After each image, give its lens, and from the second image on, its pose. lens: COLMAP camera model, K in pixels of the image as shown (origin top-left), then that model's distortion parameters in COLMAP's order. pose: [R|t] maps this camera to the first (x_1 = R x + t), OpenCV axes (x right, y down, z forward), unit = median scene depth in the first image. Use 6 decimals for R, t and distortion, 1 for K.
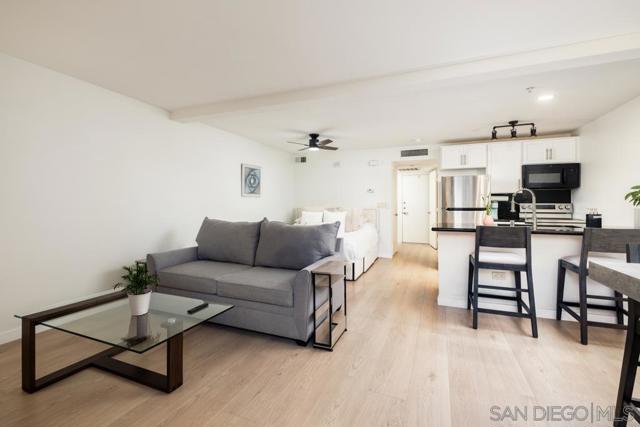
lens RADIAL K [[281.2, 0, 320.0], [0, 281.2, 213.5], [0, 0, 1]] dist [0.002818, 0.000332]
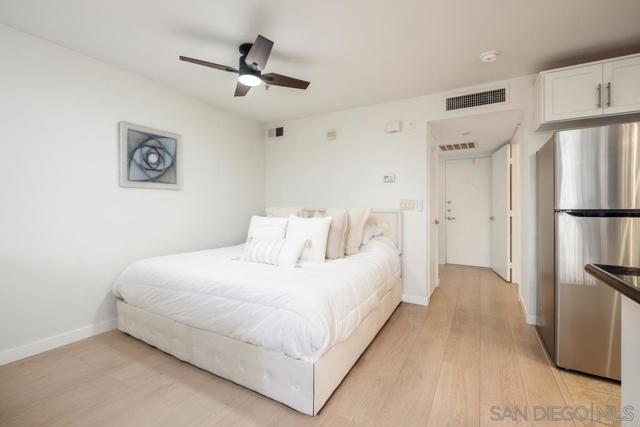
lens RADIAL K [[281.2, 0, 320.0], [0, 281.2, 213.5], [0, 0, 1]] dist [0.002818, 0.000332]
pose [[0.992188, 0.003542, -0.124703, 0.139883], [-0.004825, 0.999938, -0.009988, -0.008044], [0.124660, 0.010511, 0.992144, 0.525415]]
